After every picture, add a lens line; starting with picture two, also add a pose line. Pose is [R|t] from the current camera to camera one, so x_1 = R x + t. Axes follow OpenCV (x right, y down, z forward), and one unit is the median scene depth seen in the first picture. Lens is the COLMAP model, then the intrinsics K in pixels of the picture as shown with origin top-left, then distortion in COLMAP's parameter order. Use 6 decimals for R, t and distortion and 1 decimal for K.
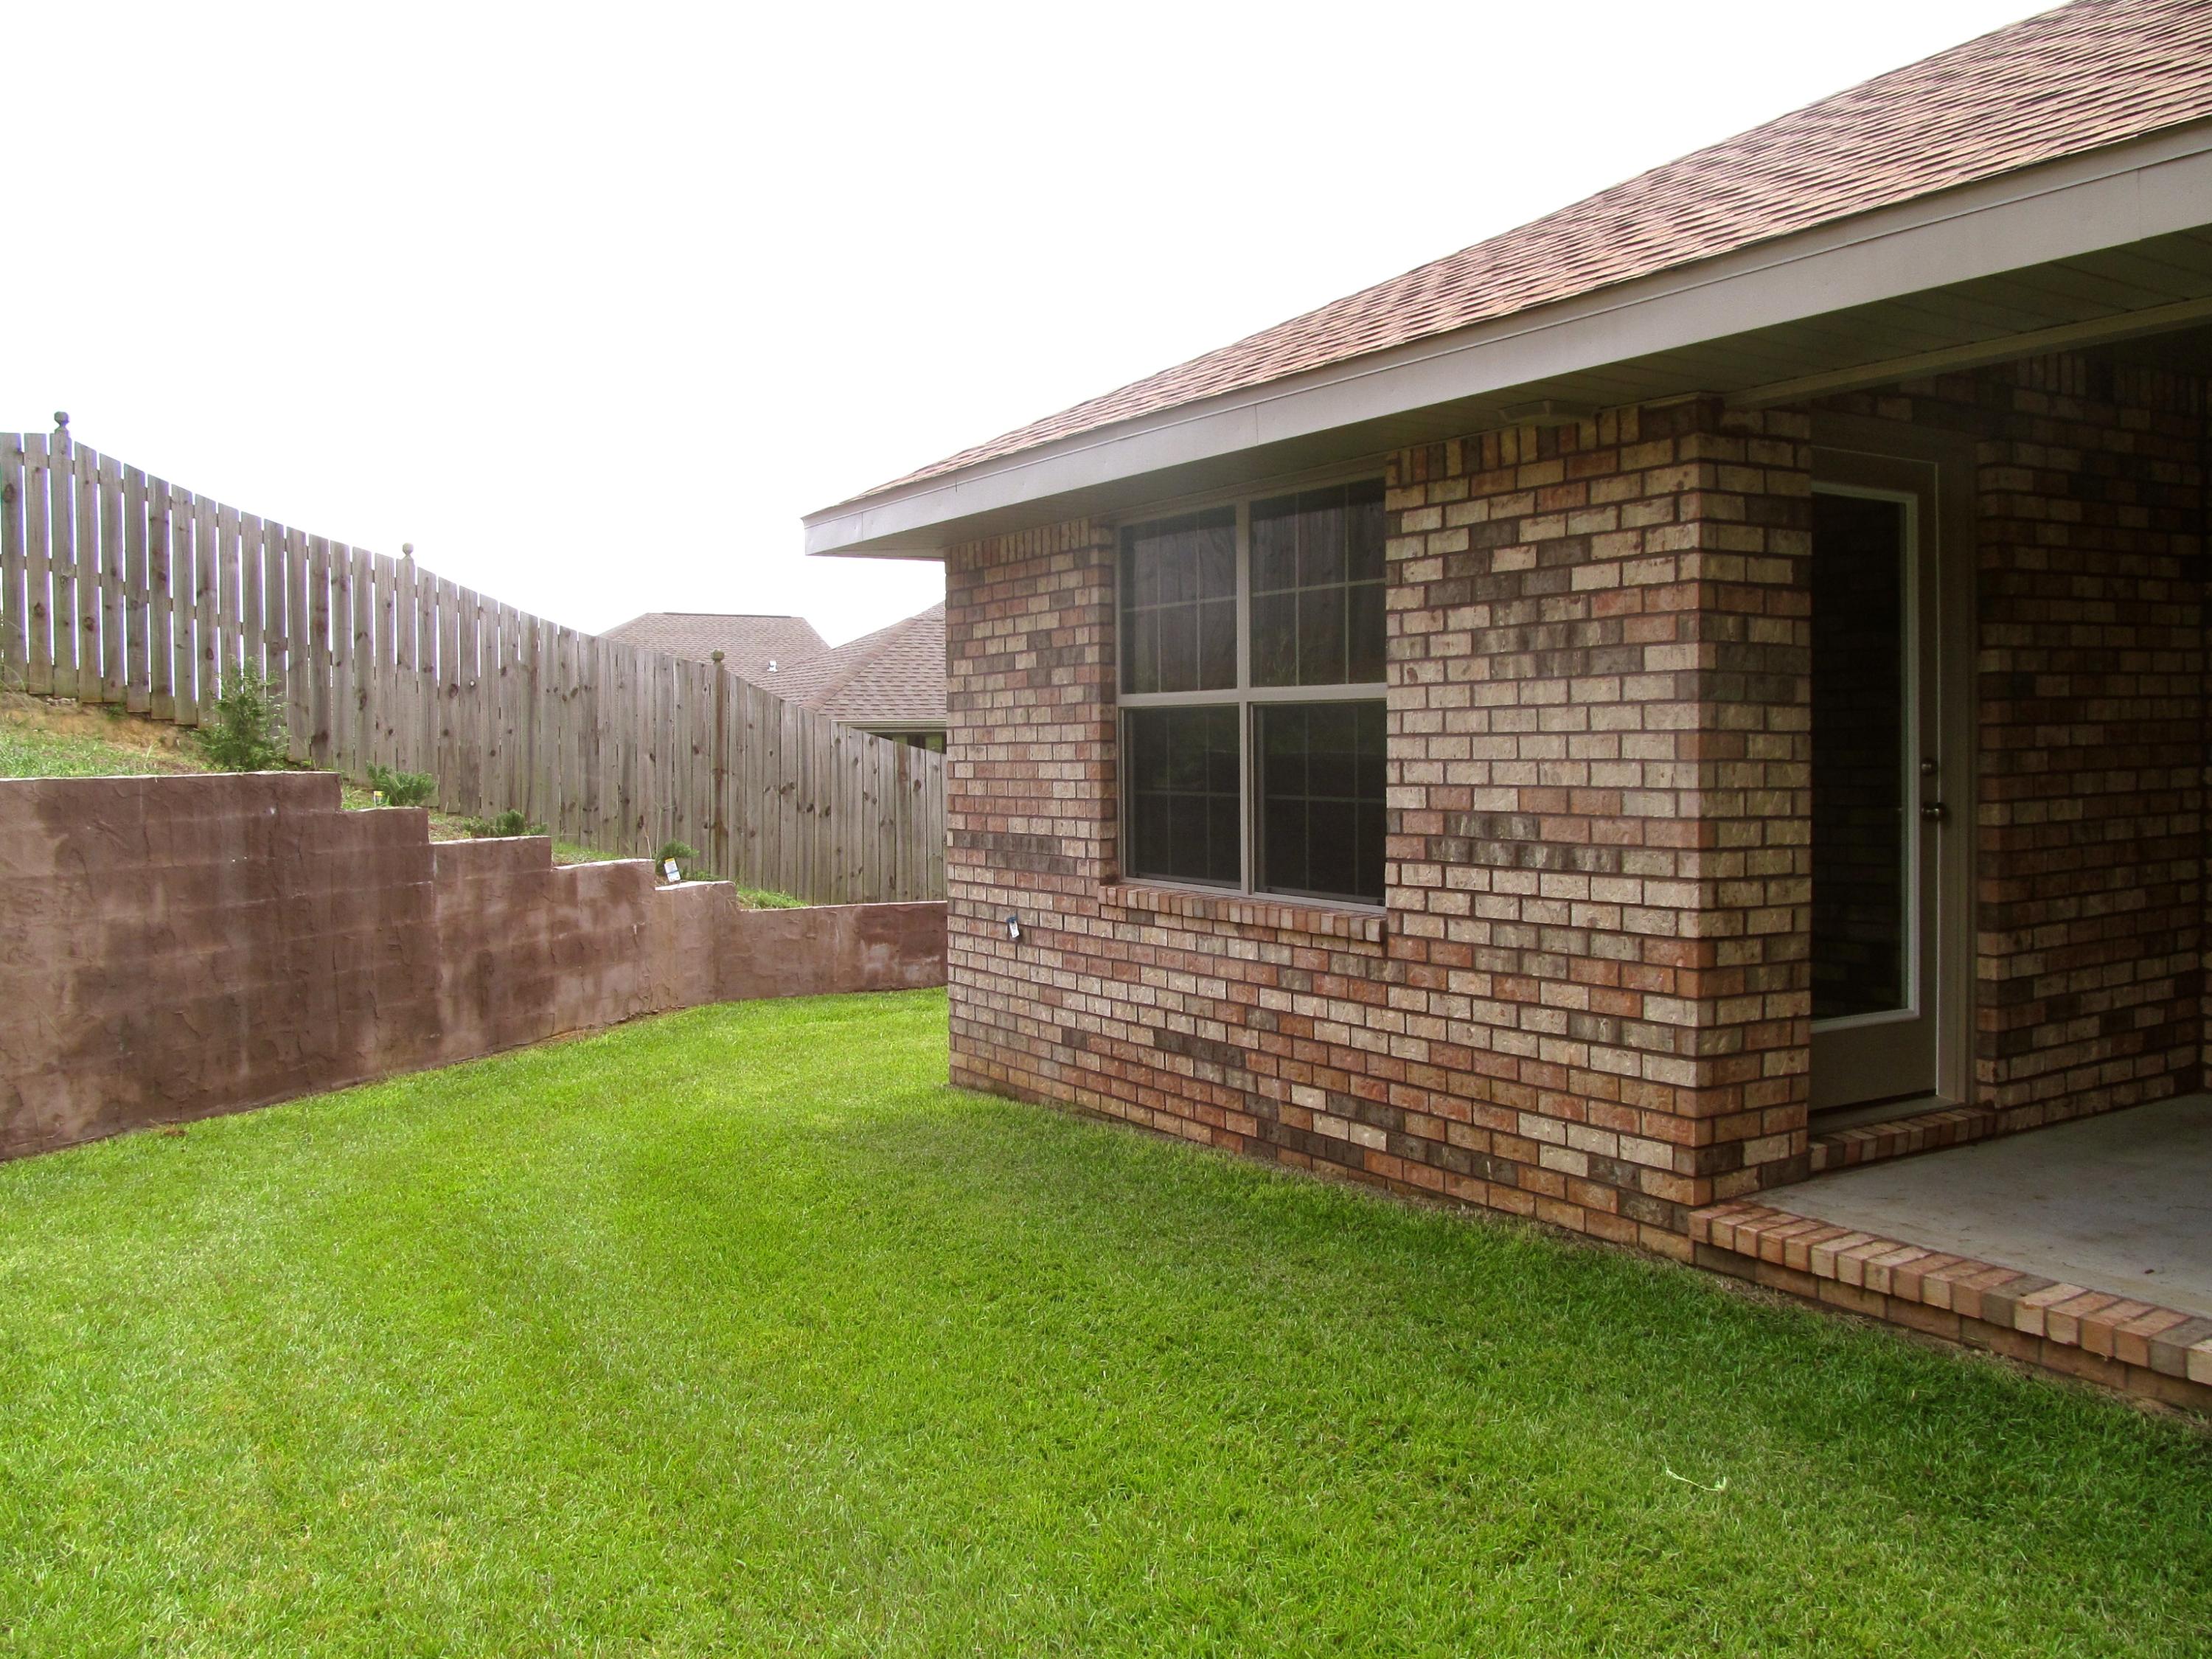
lens RADIAL K [[1834.1, 0, 1227.8], [0, 1834.1, 792.3], [0, 0, 1]] dist [-0.052512, 0.013025]
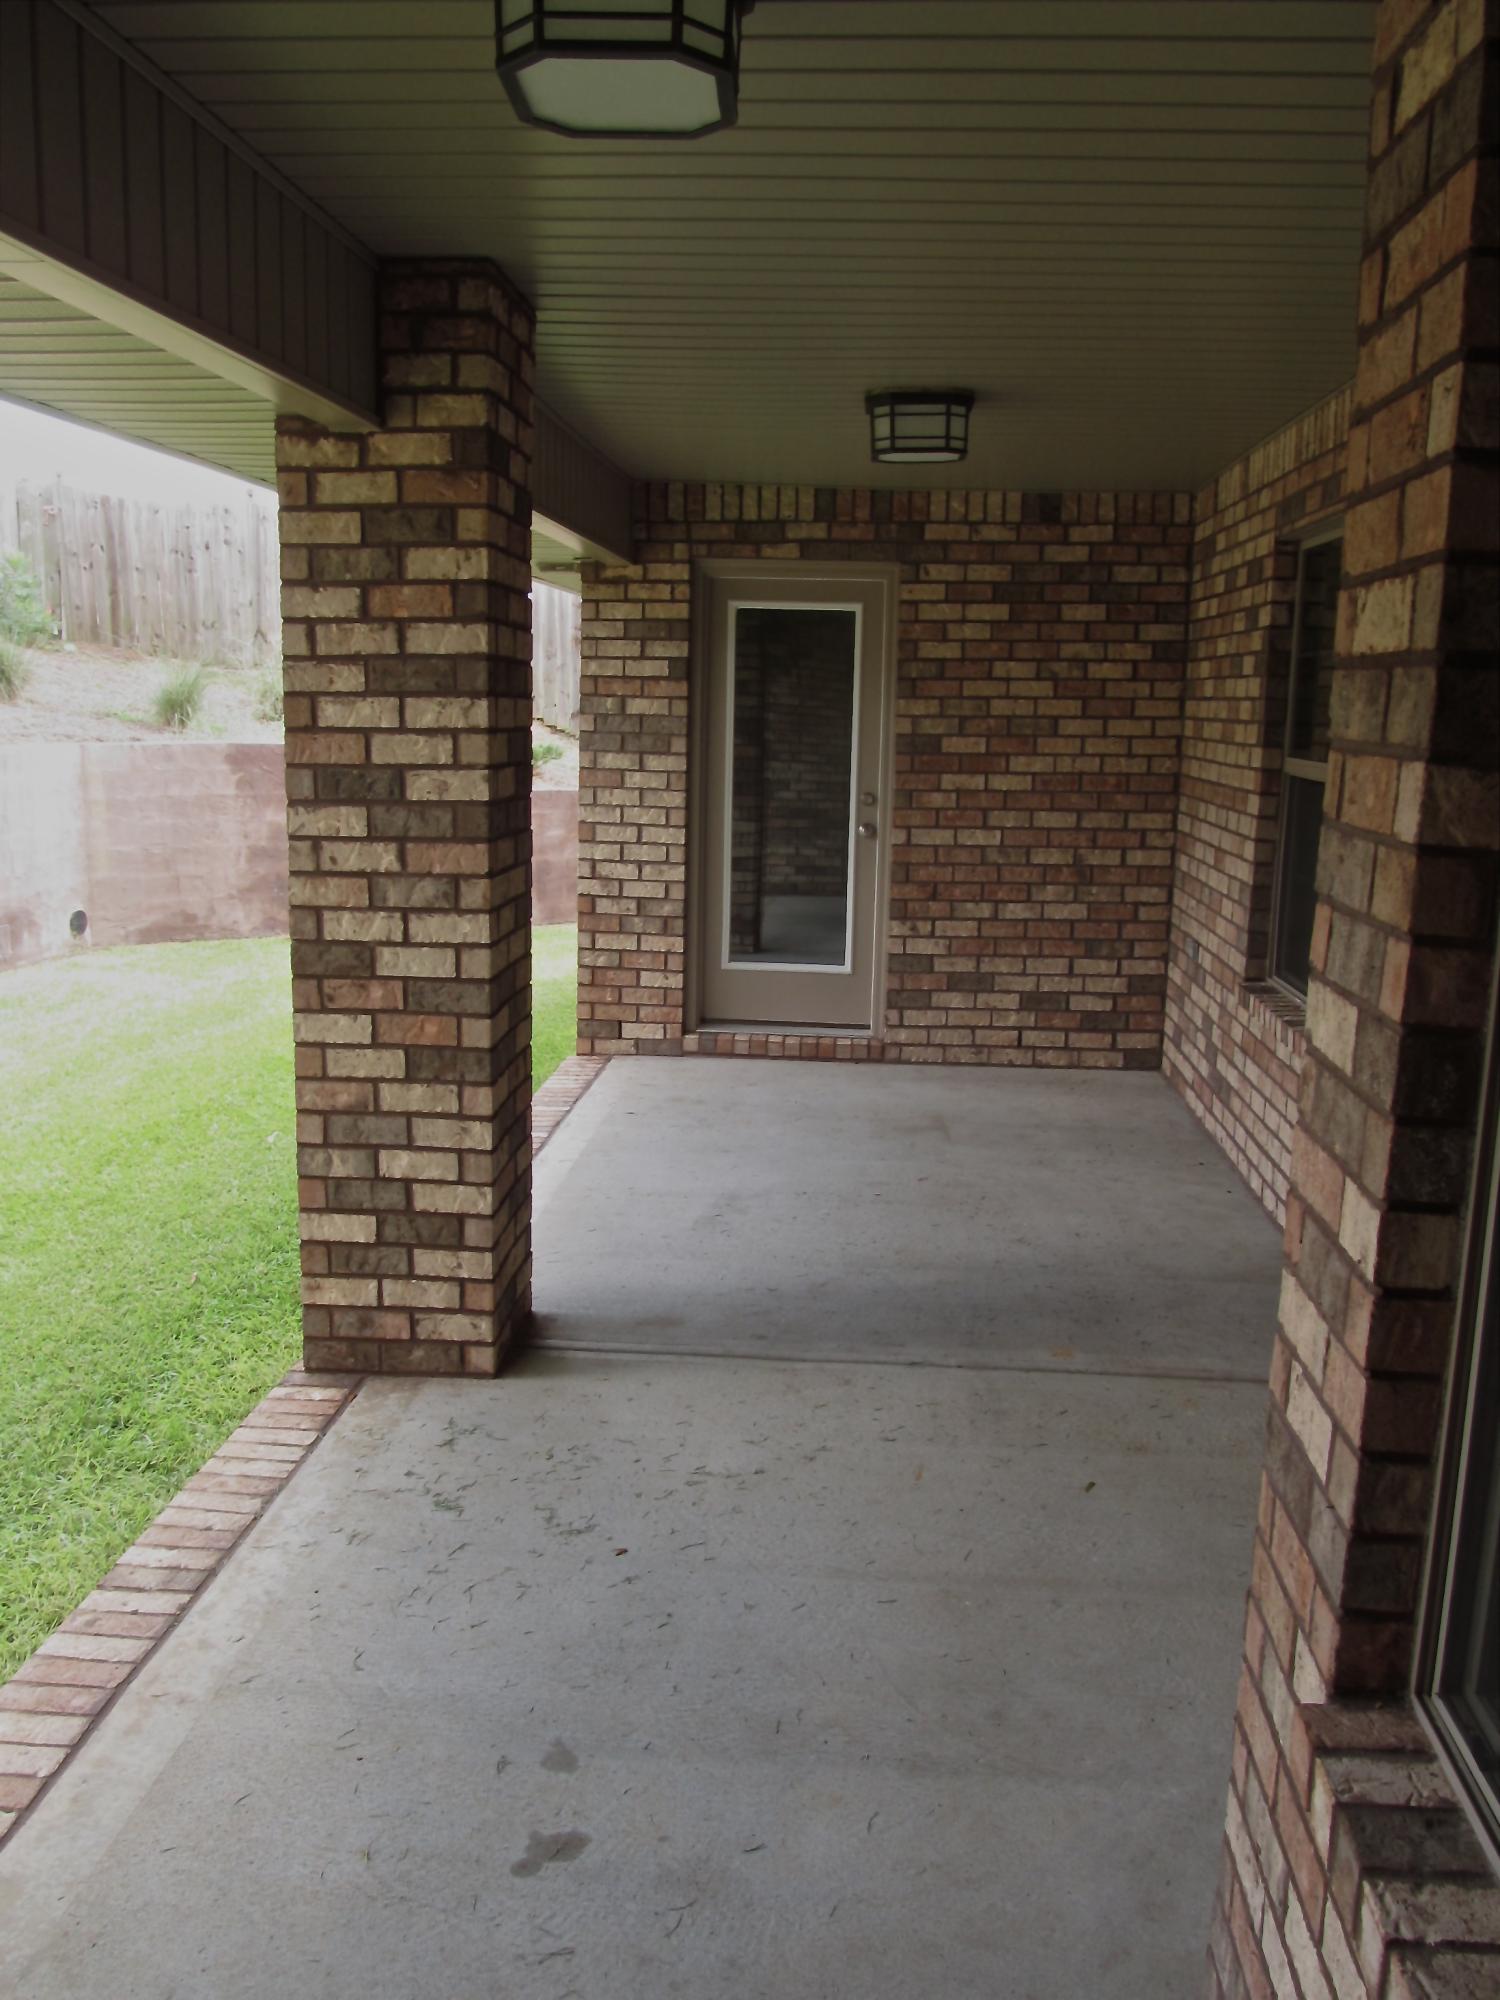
lens RADIAL K [[1658.4, 0, 765.4], [0, 1658.4, 992.0], [0, 0, 1]] dist [-0.052512, 0.013025]
pose [[0.802331, 0.131119, -0.582300, 1.088144], [-0.043703, 0.985860, 0.161773, -0.070786], [0.595278, -0.104347, 0.796716, -0.090870]]
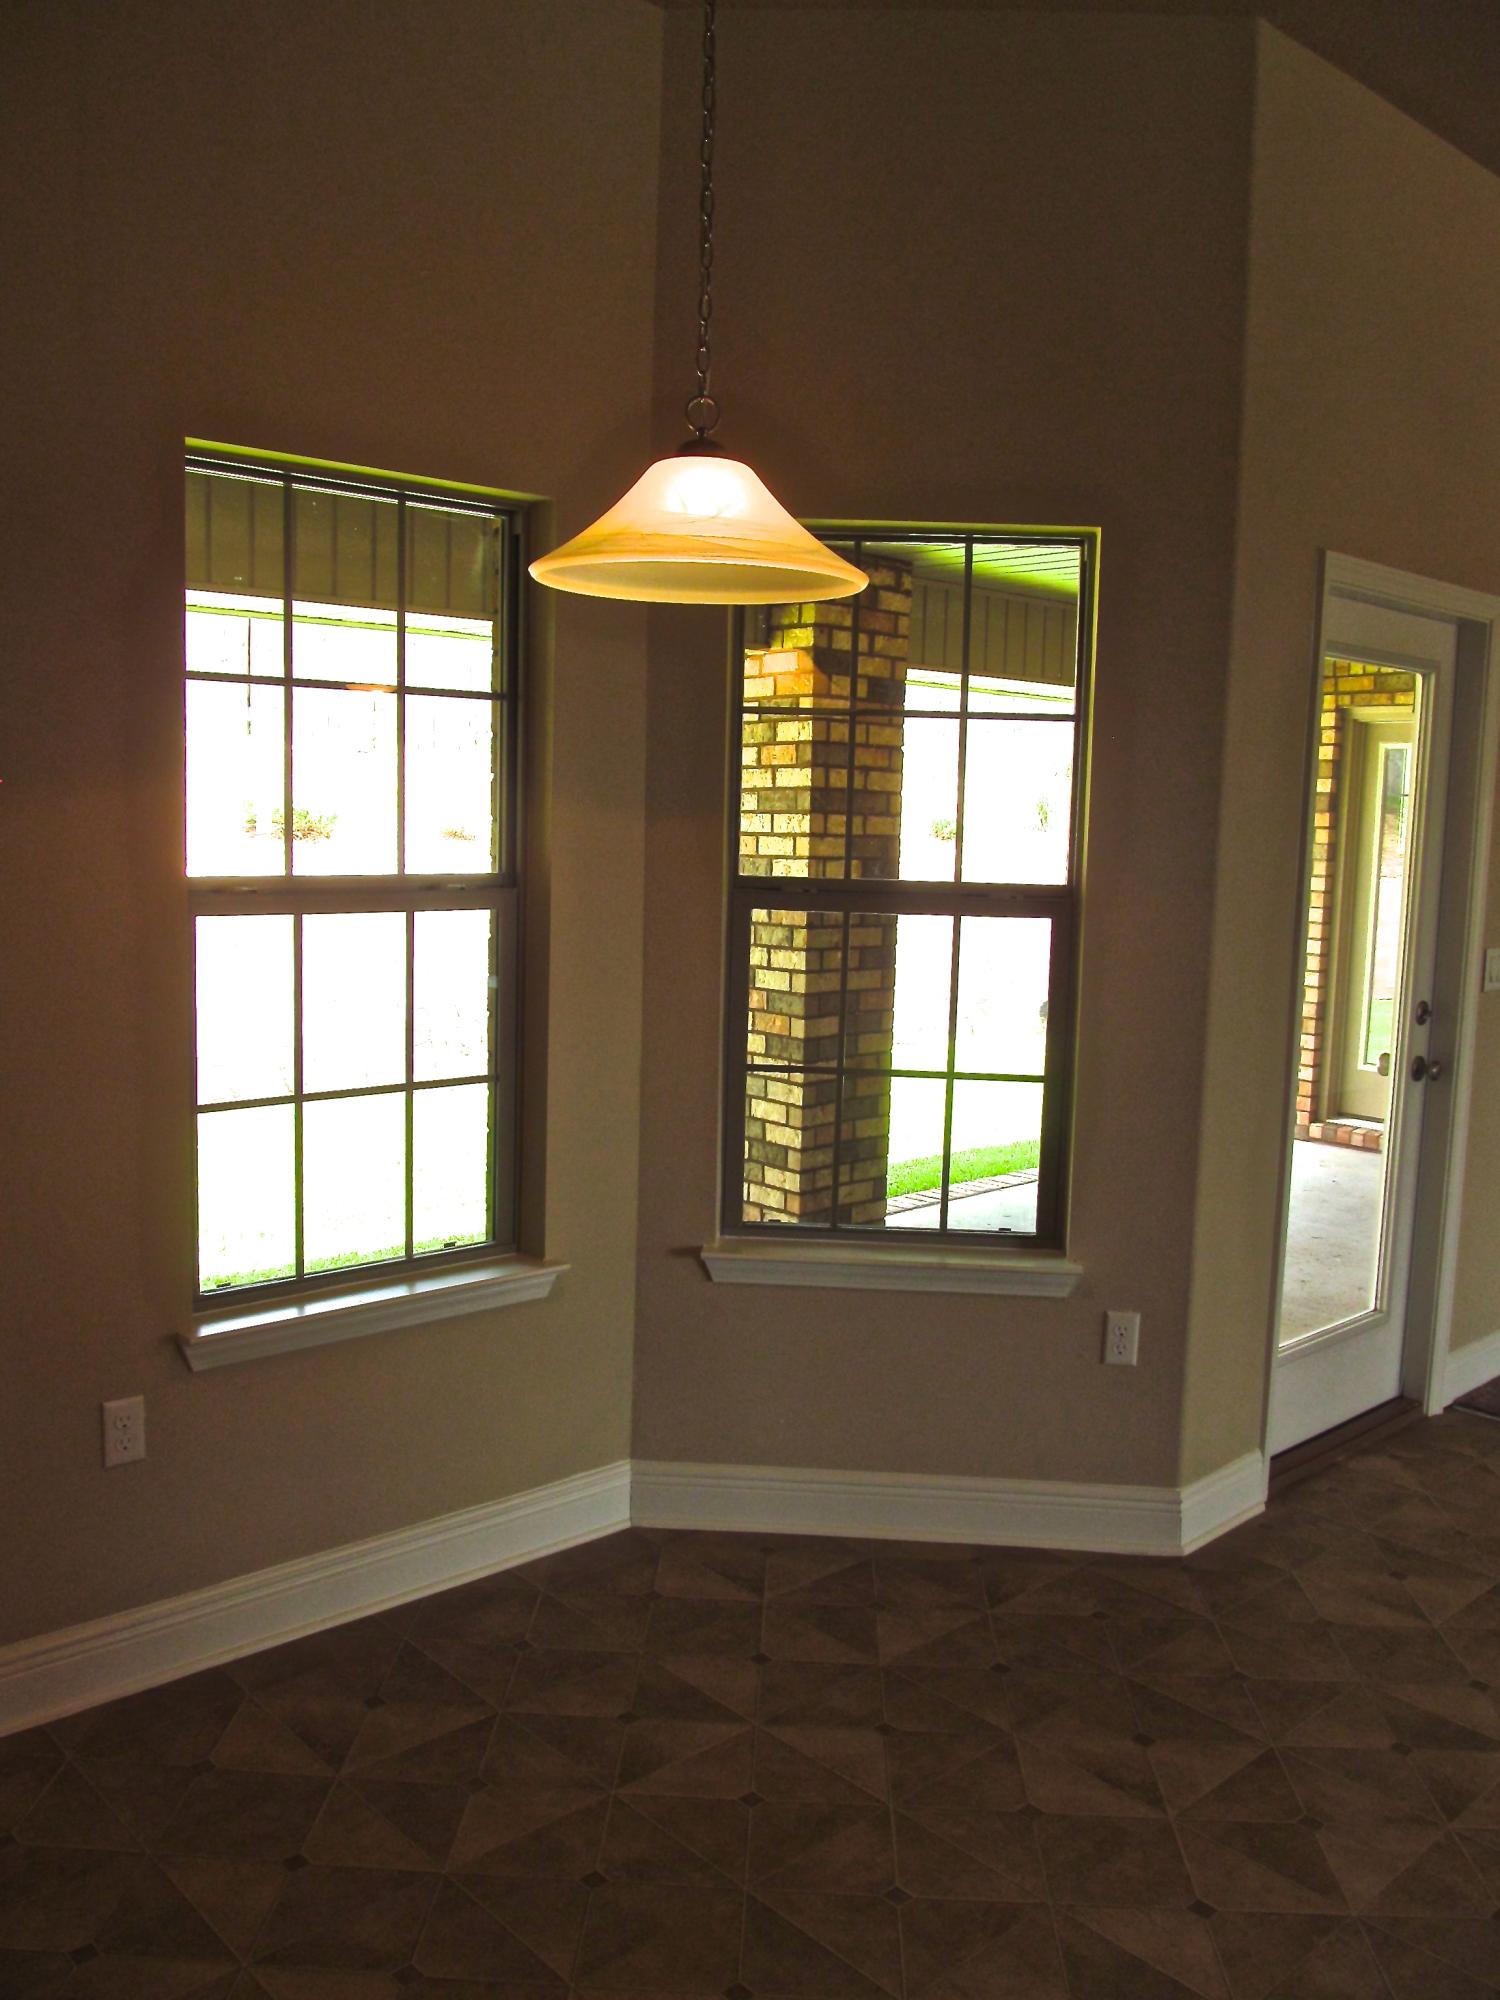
lens RADIAL K [[1658.4, 0, 765.4], [0, 1658.4, 992.0], [0, 0, 1]] dist [-0.052512, 0.013025]
pose [[0.178662, 0.121102, -0.976429, 1.607881], [-0.051431, 0.992189, 0.113646, -0.080676], [0.982565, 0.029915, 0.183495, 0.155507]]
